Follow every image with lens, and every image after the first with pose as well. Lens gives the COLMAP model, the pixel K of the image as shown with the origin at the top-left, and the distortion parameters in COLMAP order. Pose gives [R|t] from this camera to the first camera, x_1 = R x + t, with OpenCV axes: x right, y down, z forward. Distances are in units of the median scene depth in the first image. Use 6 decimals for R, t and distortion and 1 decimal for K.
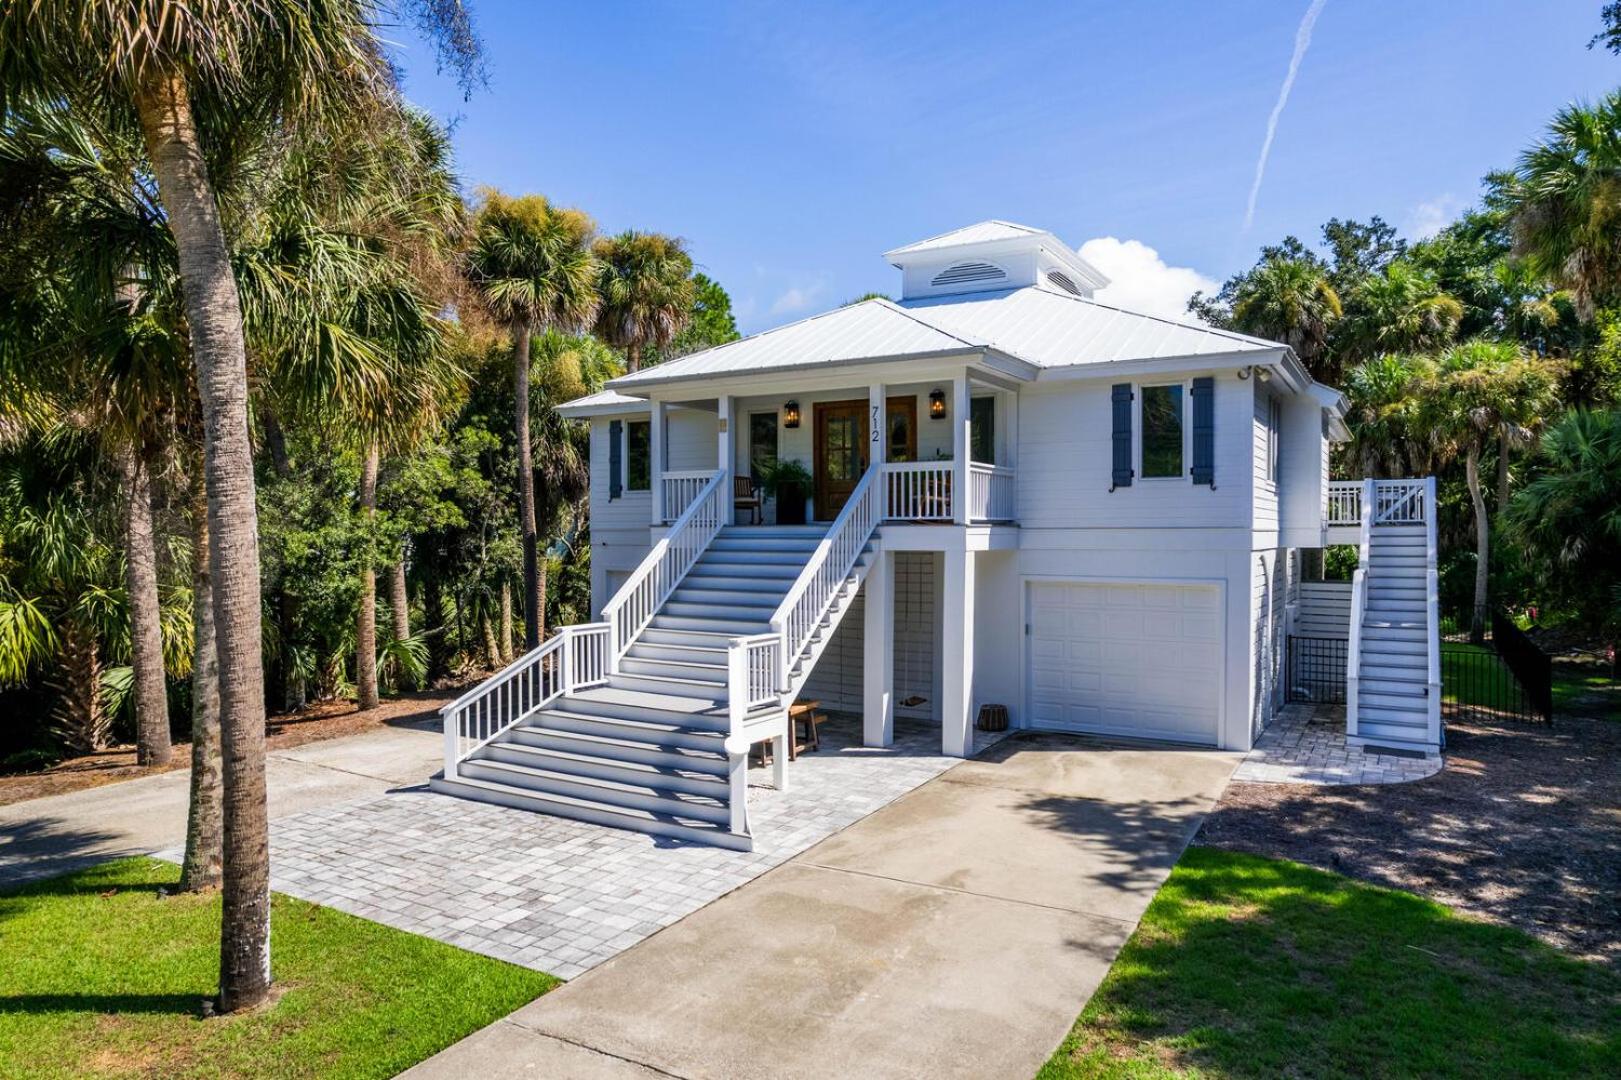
lens RADIAL K [[1035.1, 0, 817.8], [0, 1035.1, 541.8], [0, 0, 1]] dist [-0.077492, 0.100102]
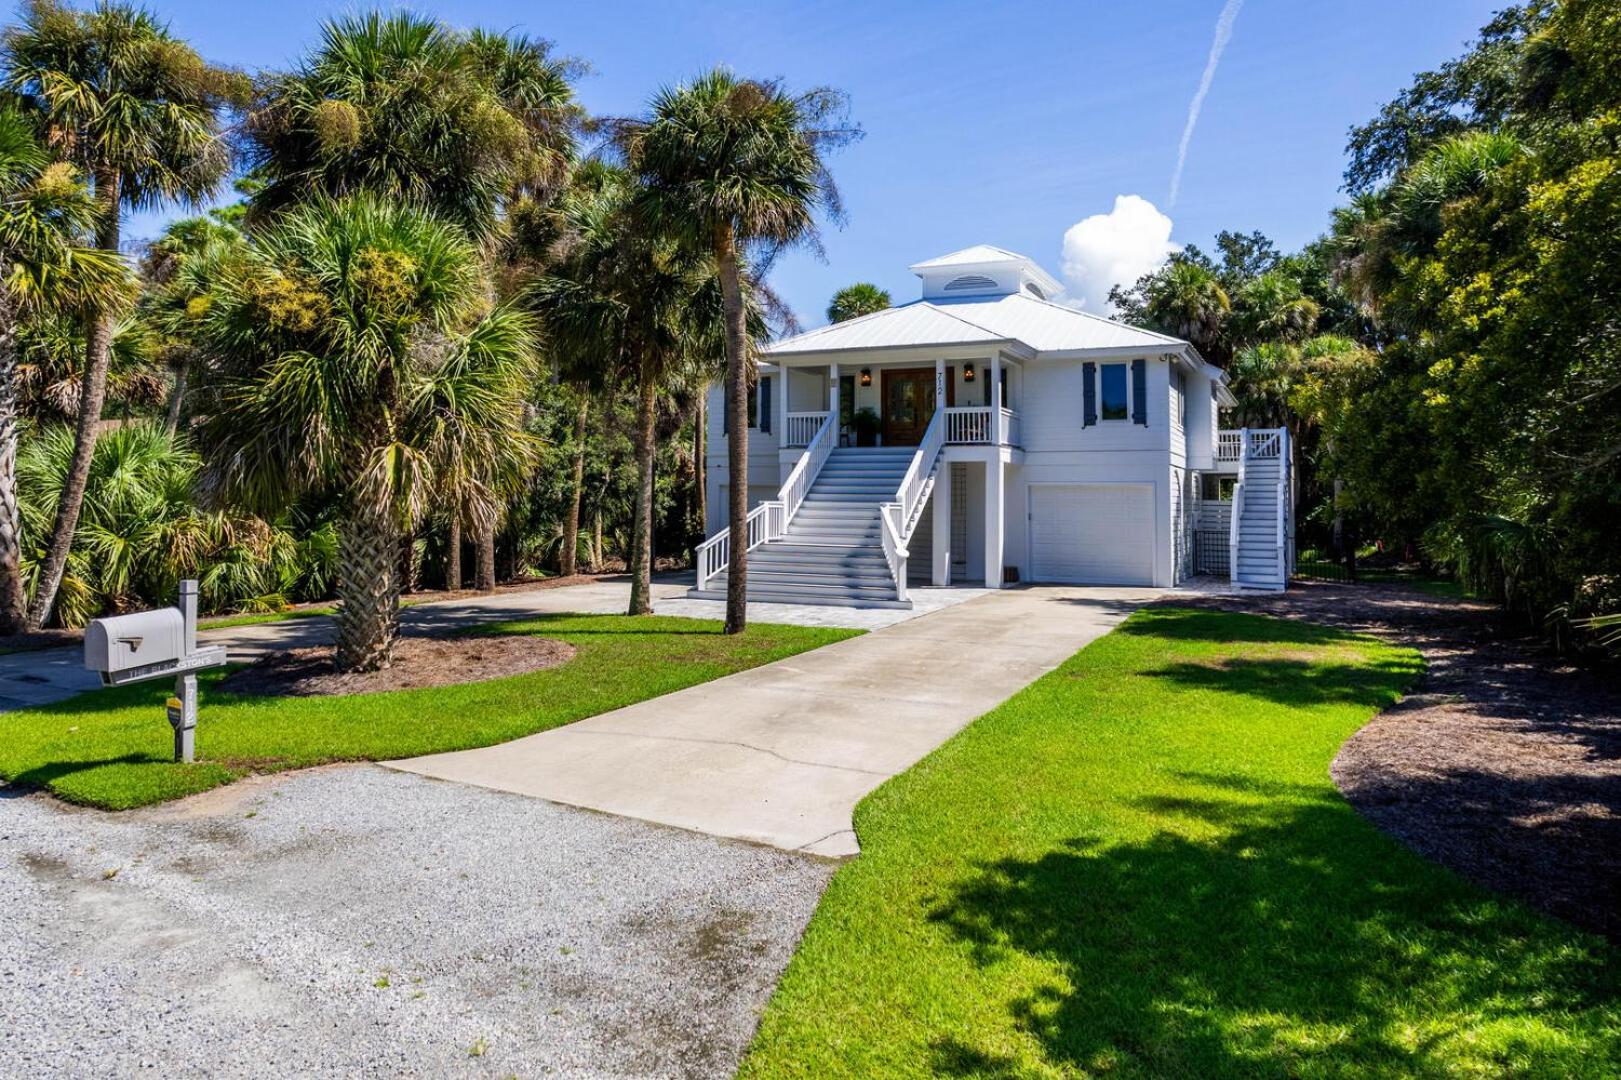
lens RADIAL K [[1074.7, 0, 813.3], [0, 1074.7, 391.3], [0, 0, 1]] dist [0.000208, -0.000749]
pose [[0.995892, 0.022920, 0.087596, -0.272910], [-0.012668, 0.993185, -0.115857, 0.089939], [-0.089655, 0.114271, 0.989396, -0.607477]]
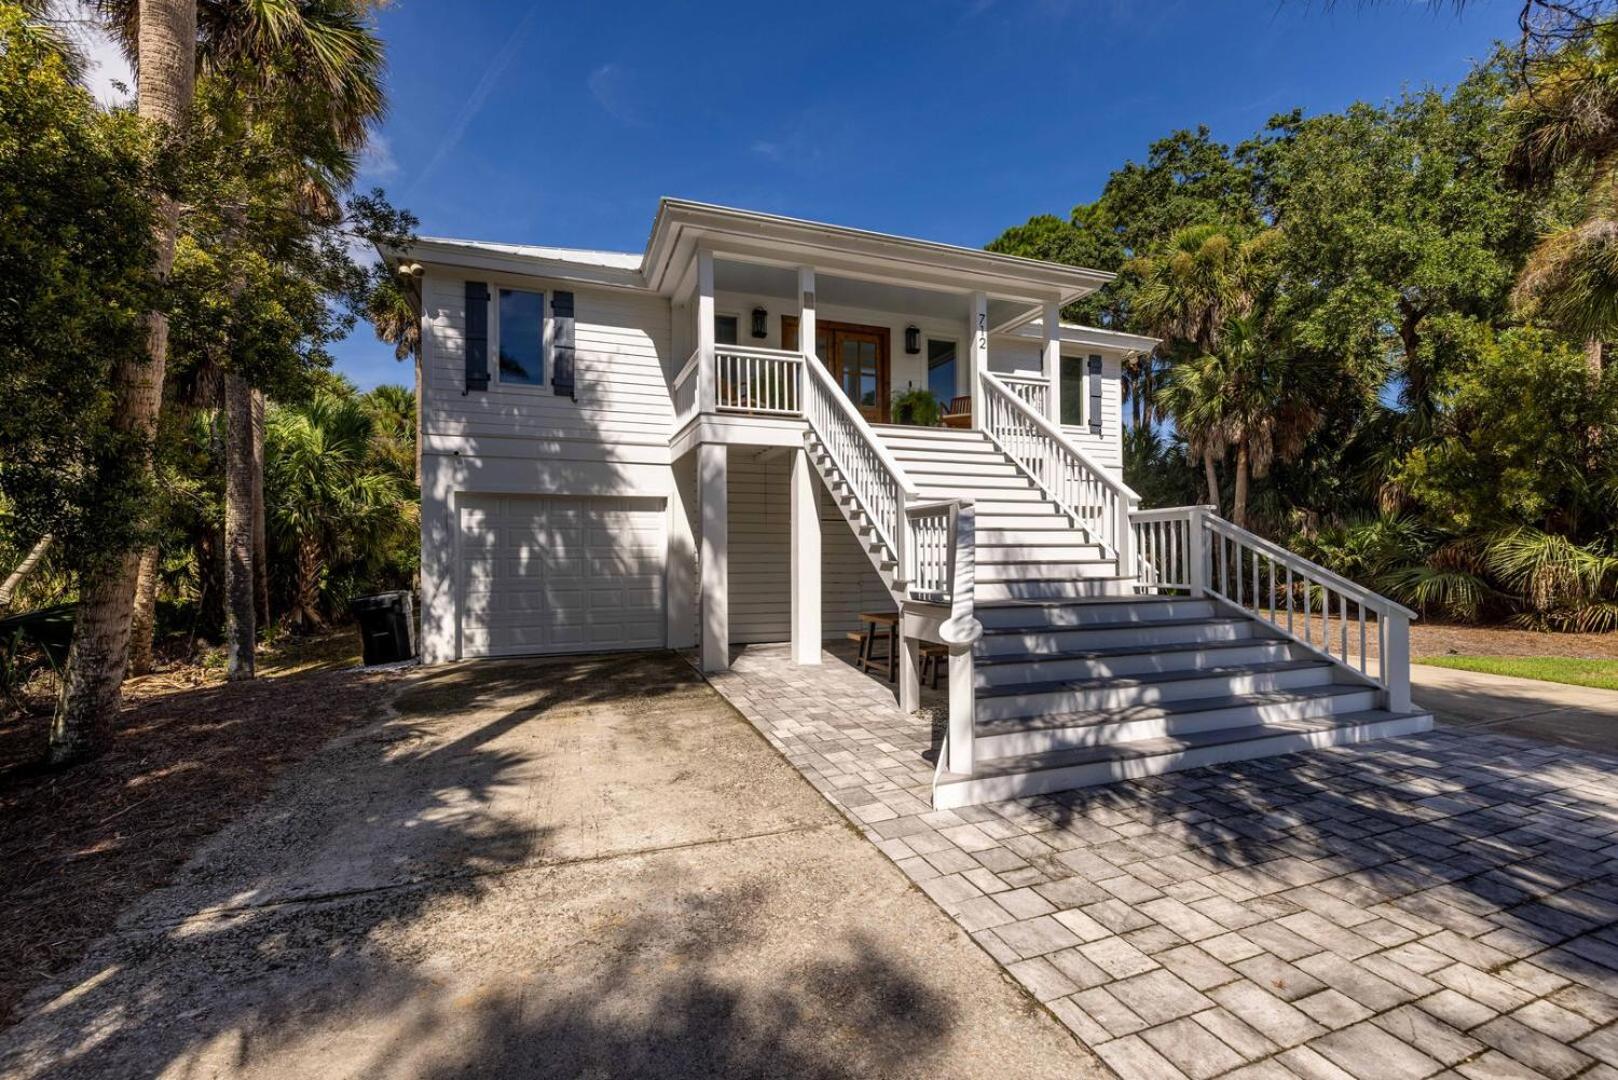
lens RADIAL K [[686.7, 0, 804.9], [0, 686.7, 550.4], [0, 0, 1]] dist [0.000400, -0.000011]
pose [[0.628551, 0.000610, 0.777769, -0.536683], [0.019680, 0.999667, -0.016688, 0.100720], [-0.777520, 0.025796, 0.628329, 0.679373]]
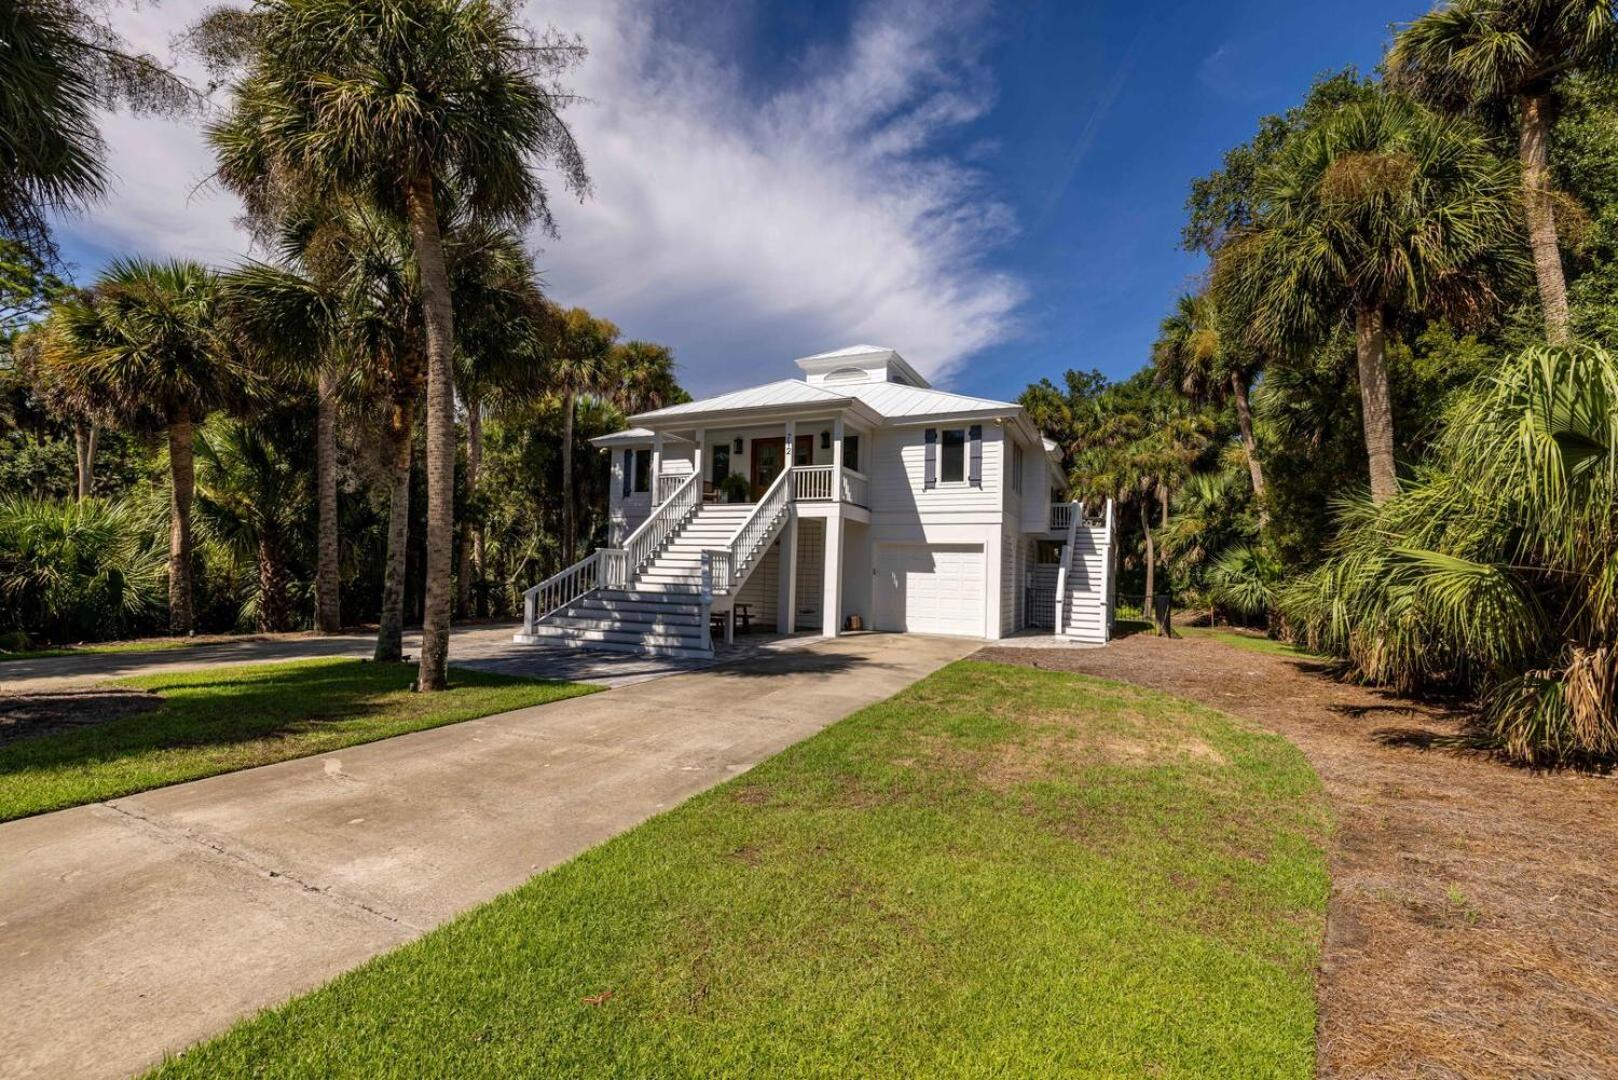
lens RADIAL K [[686.7, 0, 804.9], [0, 686.7, 550.4], [0, 0, 1]] dist [0.000400, -0.000011]
pose [[0.995622, 0.032278, 0.087721, -0.011026], [-0.028013, 0.998385, -0.049421, 0.111386], [-0.089174, 0.046747, 0.994918, -0.119765]]
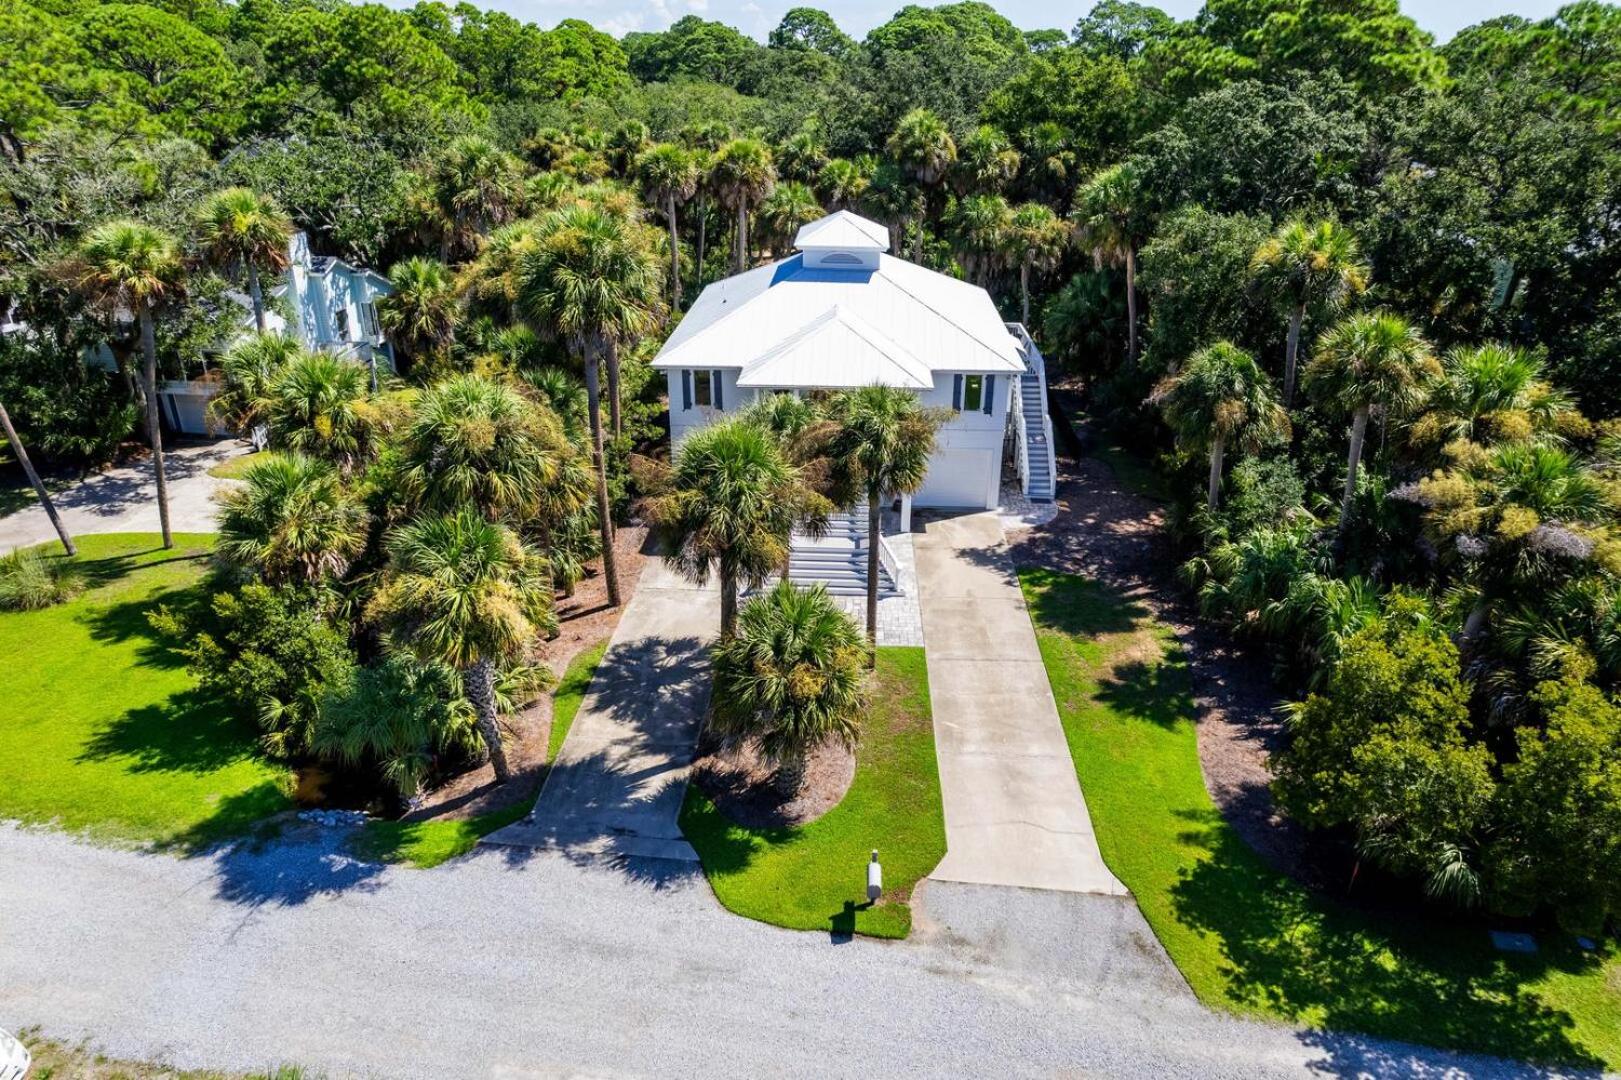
lens RADIAL K [[1051.9, 0, 817.4], [0, 1051.9, 541.4], [0, 0, 1]] dist [-0.079933, 0.088236]
pose [[0.882607, -0.193828, 0.428294, -1.083172], [0.000965, 0.911793, 0.410650, -0.772224], [-0.470111, -0.362029, 0.804942, -0.926501]]
